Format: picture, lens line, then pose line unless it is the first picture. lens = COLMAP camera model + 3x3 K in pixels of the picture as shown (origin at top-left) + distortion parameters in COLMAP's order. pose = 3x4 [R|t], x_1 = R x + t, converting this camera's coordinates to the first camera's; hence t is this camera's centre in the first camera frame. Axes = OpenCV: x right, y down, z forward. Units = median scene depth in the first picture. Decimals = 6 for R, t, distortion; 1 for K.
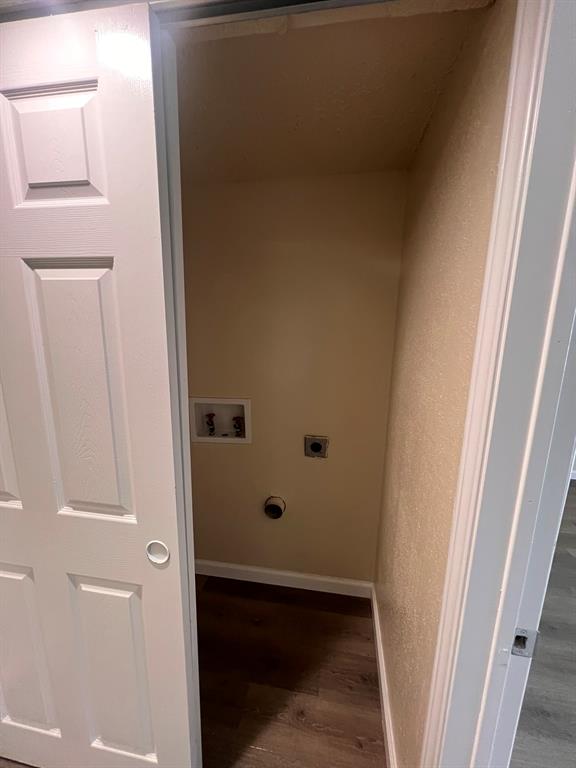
lens RADIAL K [[309.2, 0, 288.0], [0, 309.2, 384.0], [0, 0, 1]] dist [-0.001402, -0.000055]
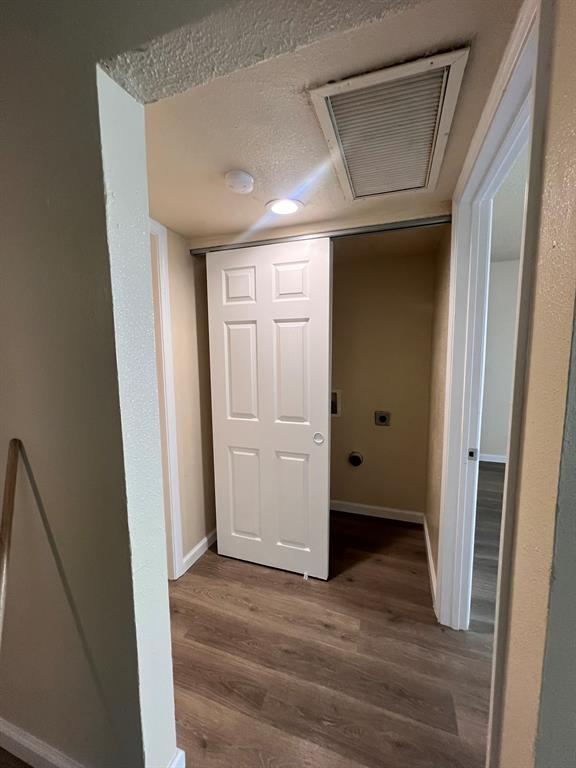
lens RADIAL K [[309.2, 0, 288.0], [0, 309.2, 384.0], [0, 0, 1]] dist [0.000380, -0.000033]
pose [[0.985491, -0.009610, -0.169455, -0.199323], [-0.004699, 0.996468, -0.083840, 0.269408], [0.169662, 0.083420, 0.981965, -1.120228]]
